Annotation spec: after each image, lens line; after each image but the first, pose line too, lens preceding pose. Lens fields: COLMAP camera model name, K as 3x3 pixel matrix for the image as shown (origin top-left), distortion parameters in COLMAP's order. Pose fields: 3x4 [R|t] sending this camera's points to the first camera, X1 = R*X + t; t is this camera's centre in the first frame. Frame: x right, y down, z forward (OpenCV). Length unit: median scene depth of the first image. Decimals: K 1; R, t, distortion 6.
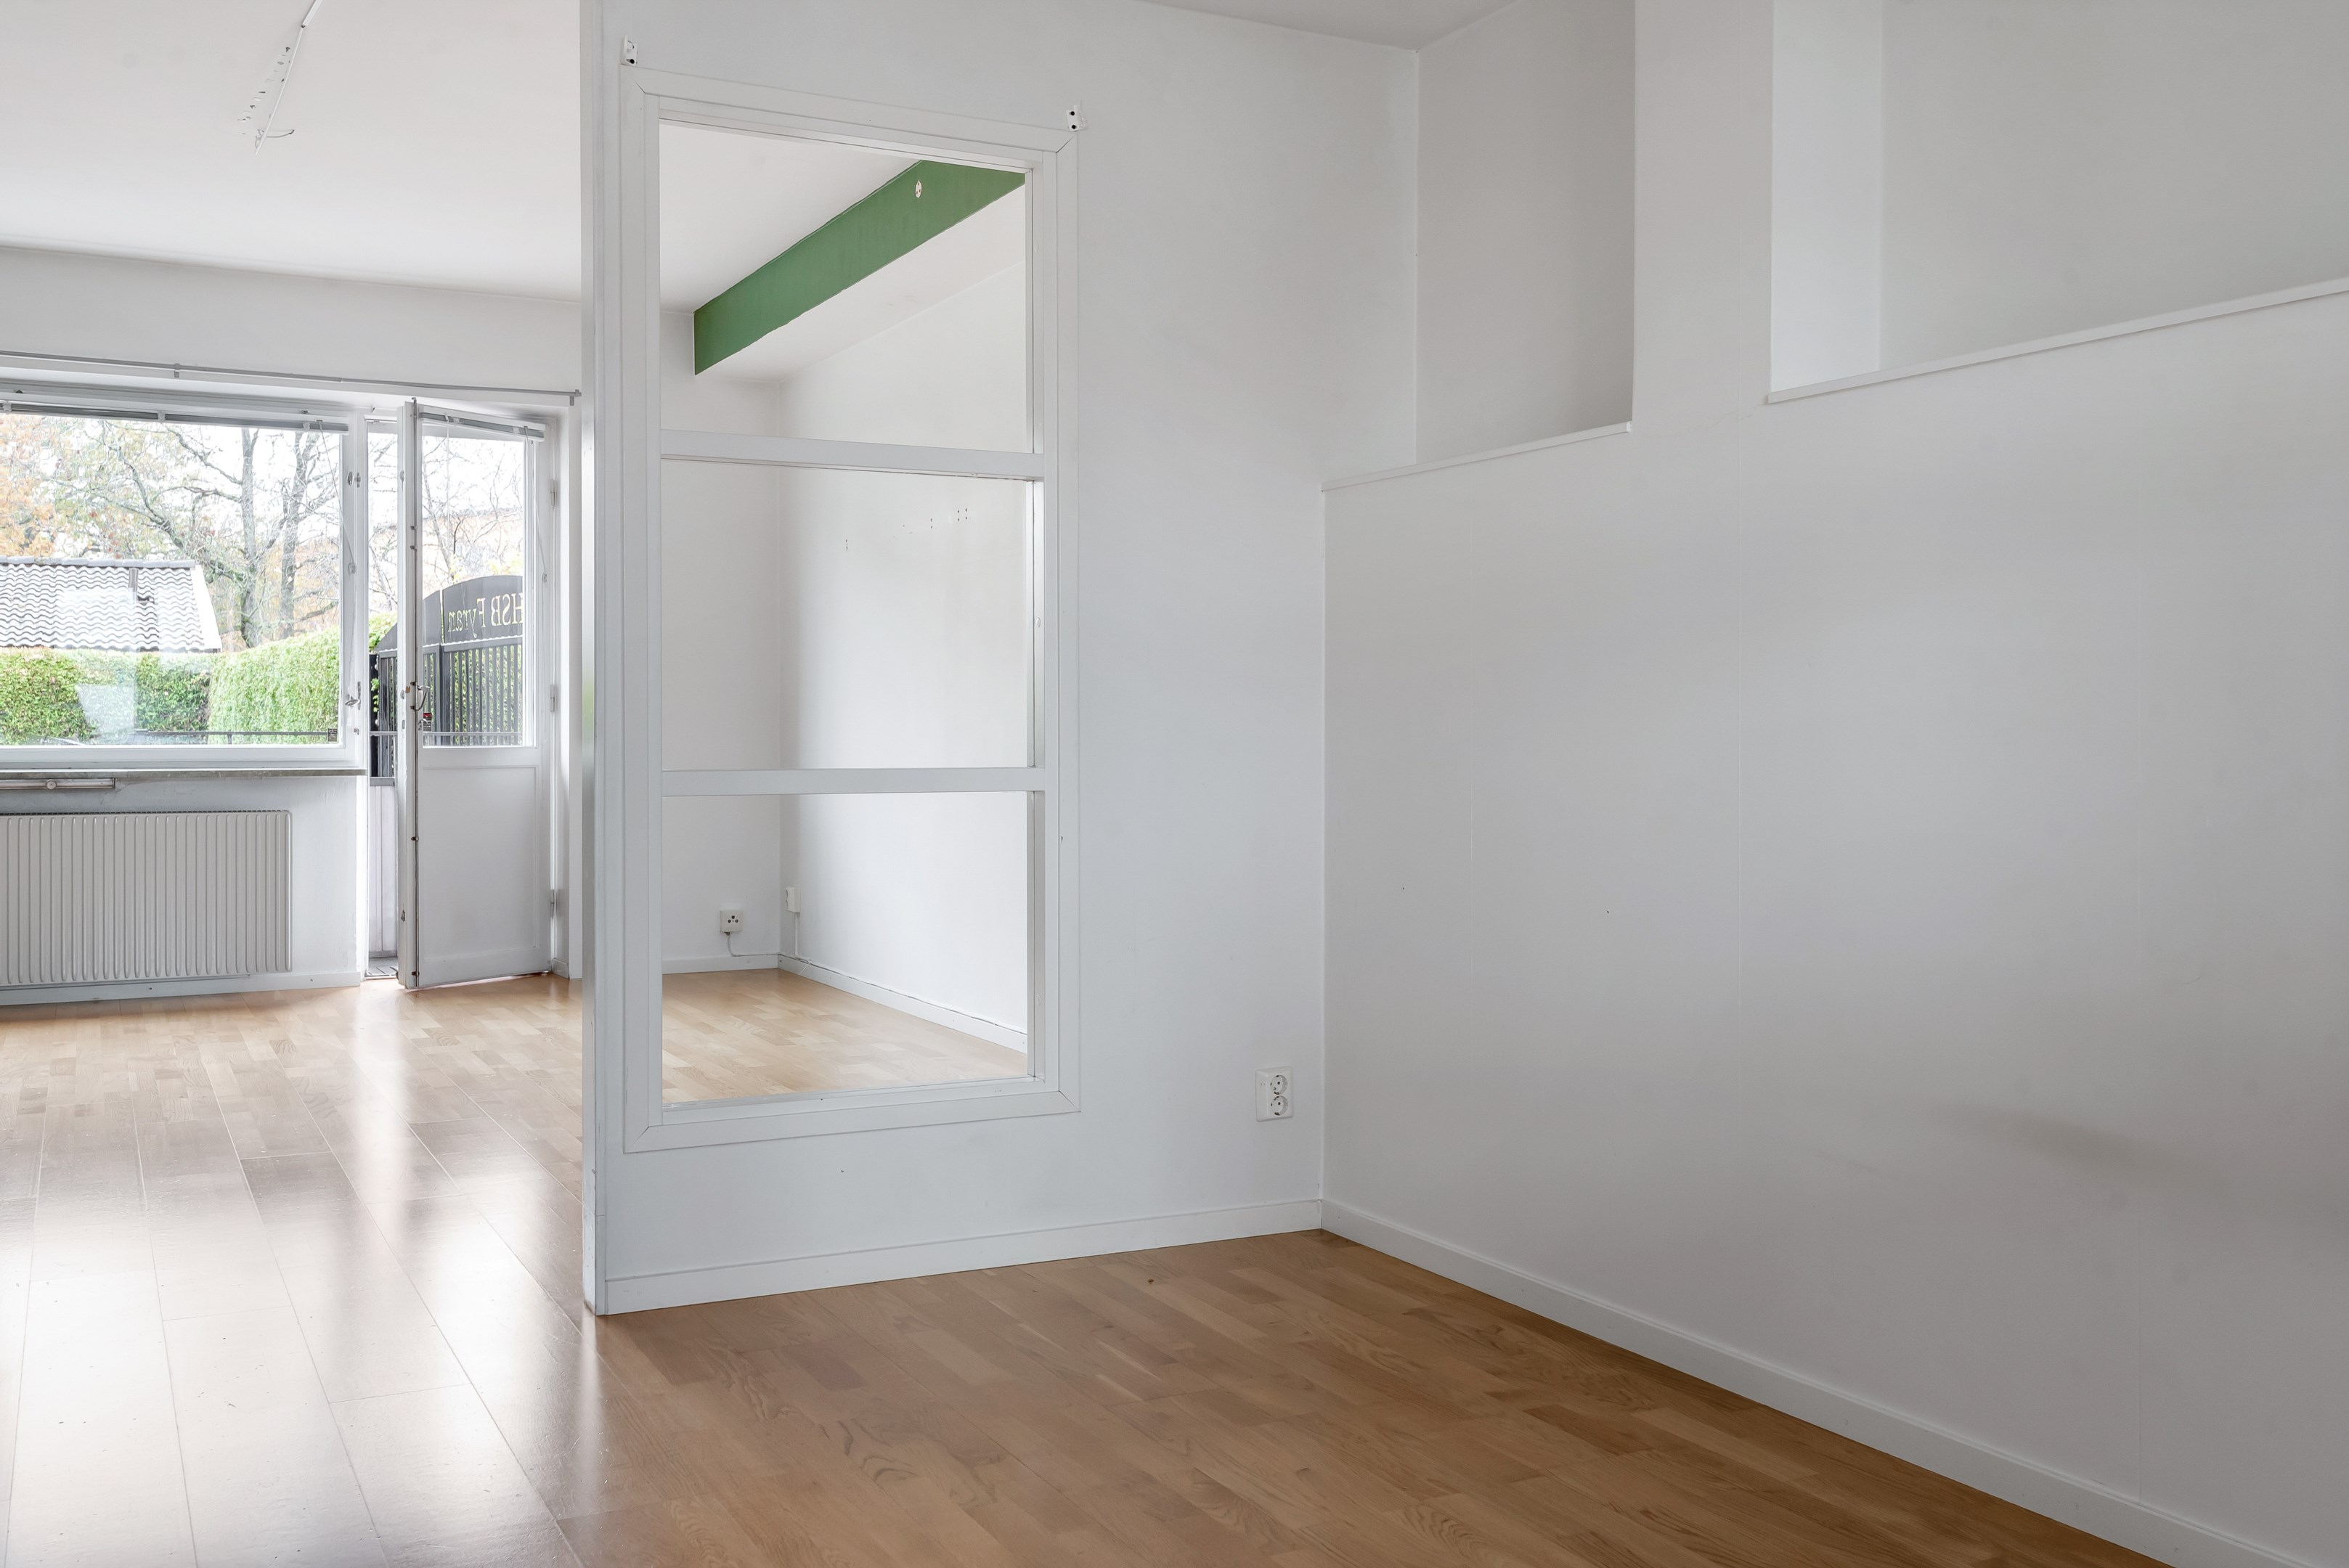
lens RADIAL K [[2167.1, 0, 1234.0], [0, 2167.1, 748.5], [0, 0, 1]] dist [0.013432, 0.003268]
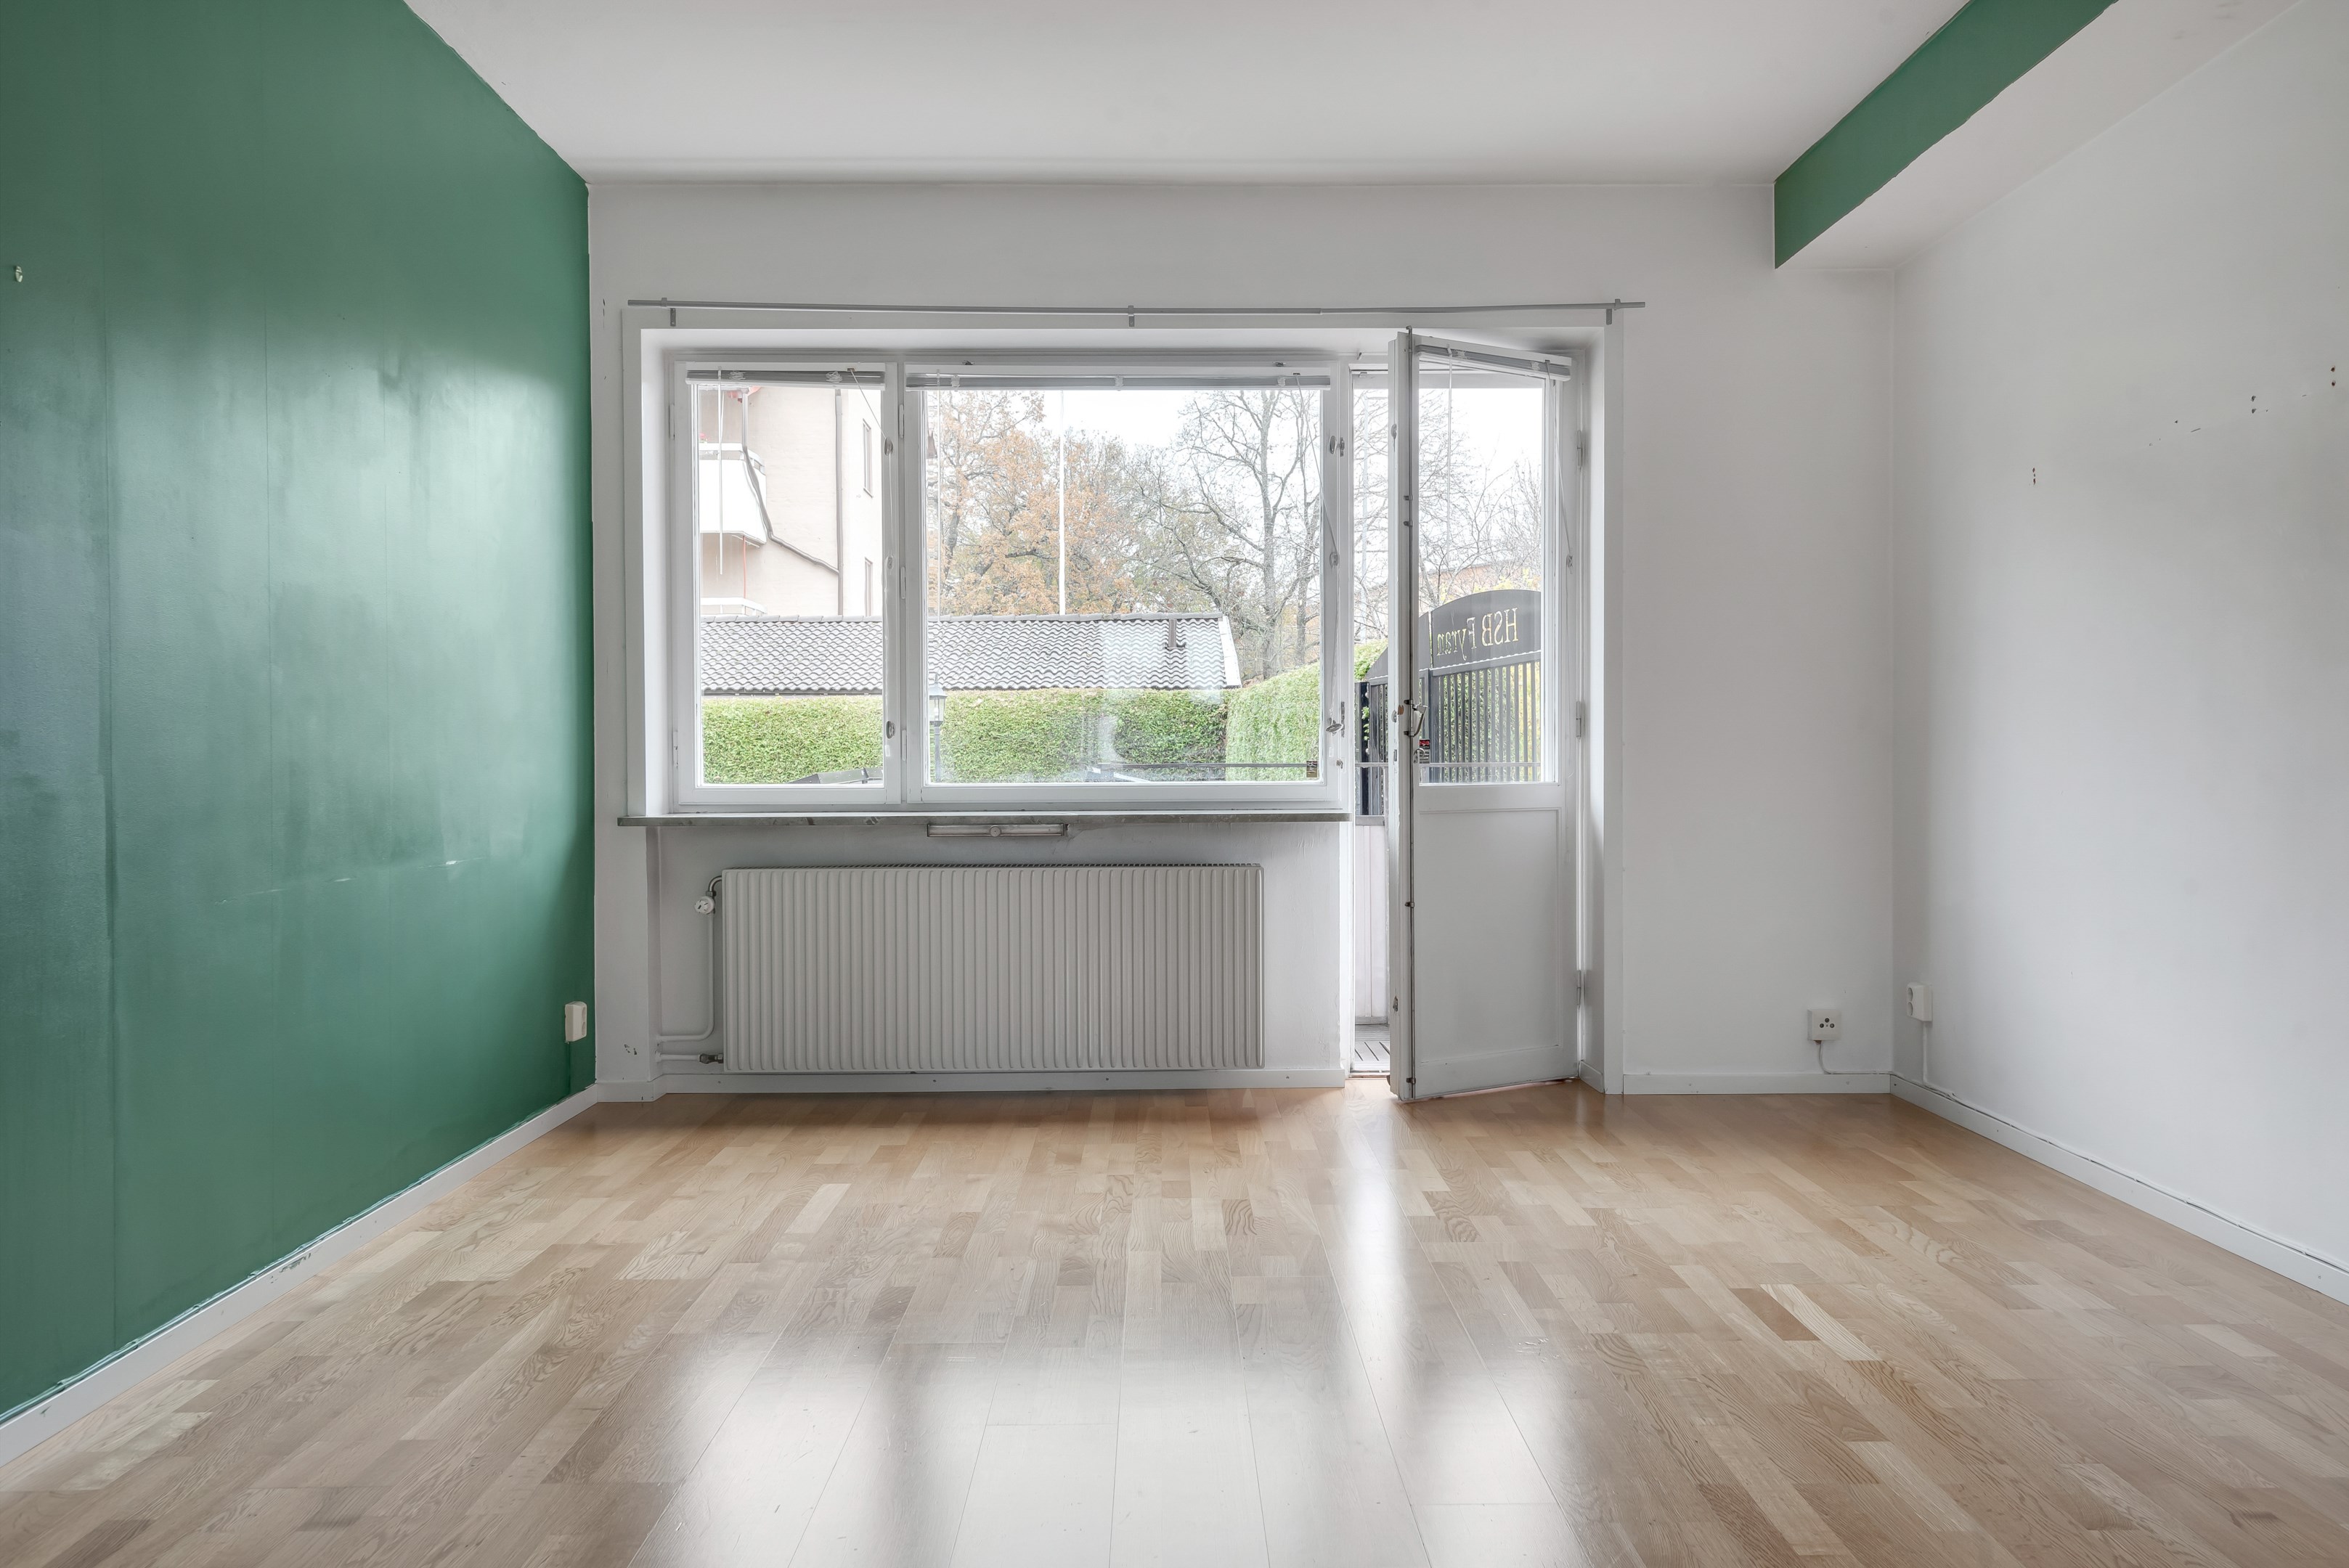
lens RADIAL K [[1865.3, 0, 1174.5], [0, 1865.3, 784.0], [0, 0, 1]] dist [0.061617, -0.118680]
pose [[0.886730, 0.001544, -0.462285, -0.143417], [0.001858, 0.999974, 0.006905, -0.005522], [0.462284, -0.006982, 0.886704, 0.370432]]
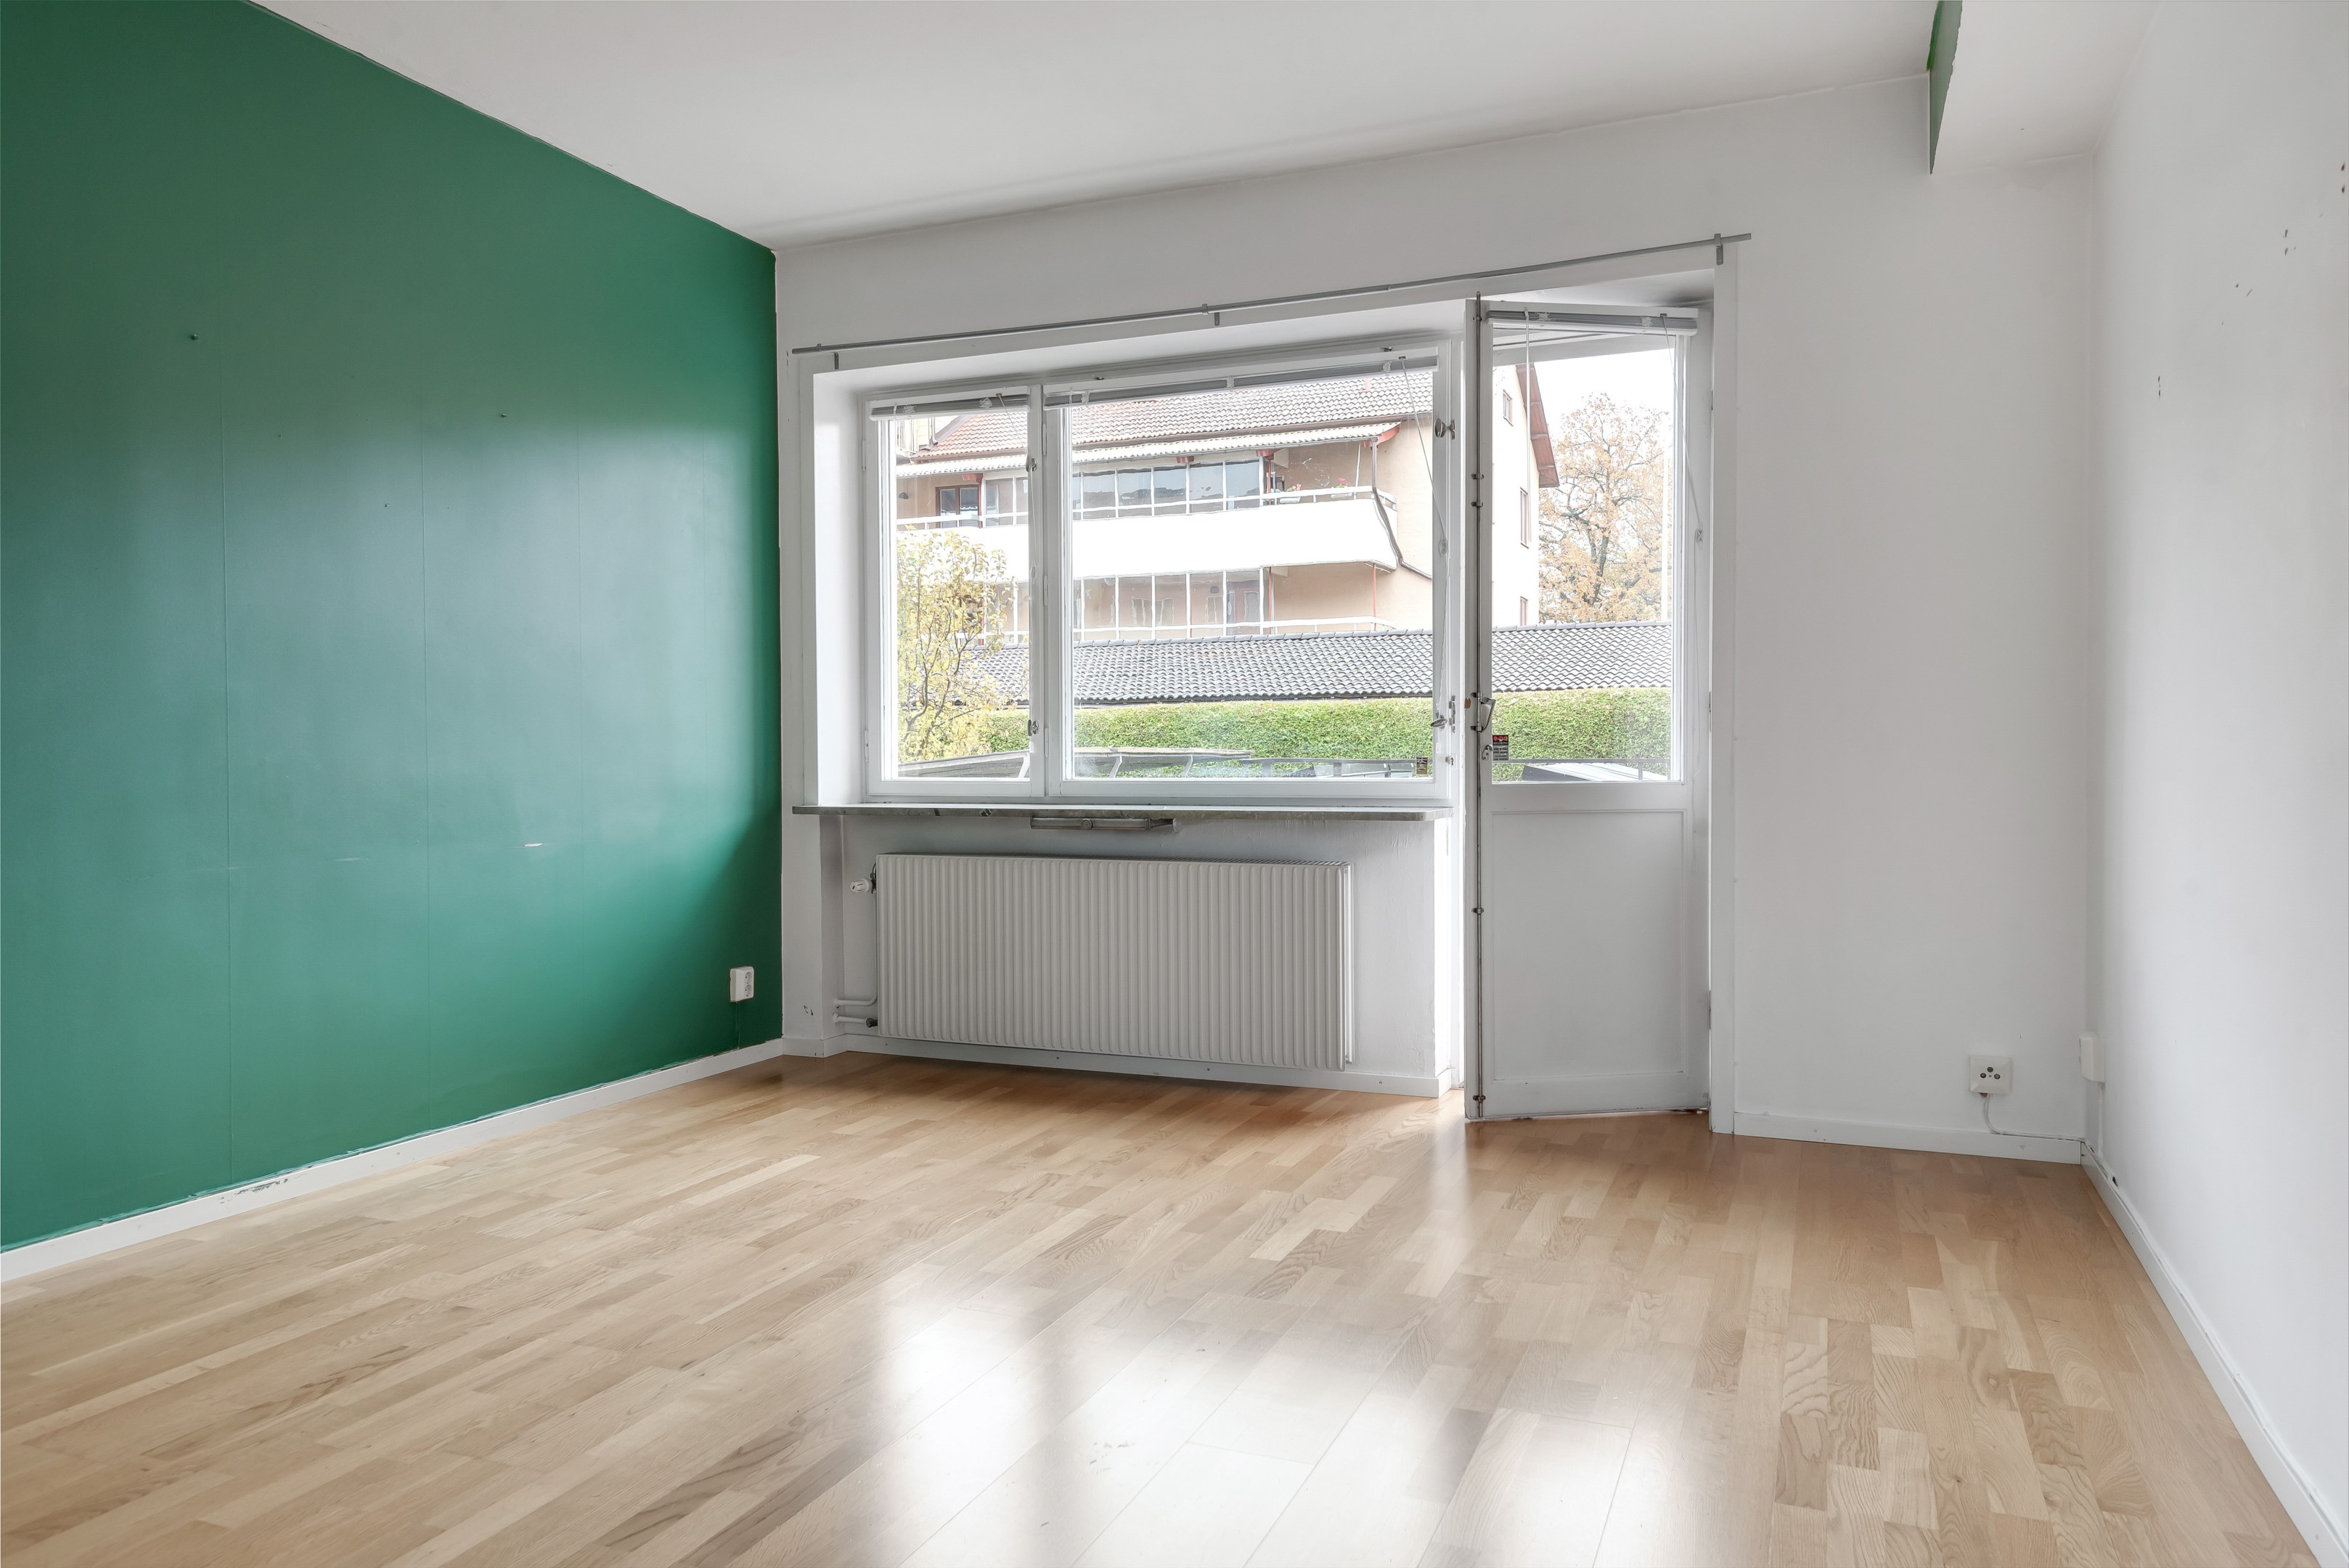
lens RADIAL K [[1580.8, 0, 1174.5], [0, 1580.8, 784.0], [0, 0, 1]] dist [0.058960, -0.067455]
pose [[0.631898, 0.010963, -0.774974, -0.034082], [-0.001237, 0.999913, 0.013137, -0.007012], [0.775051, -0.007343, 0.631856, 0.579519]]
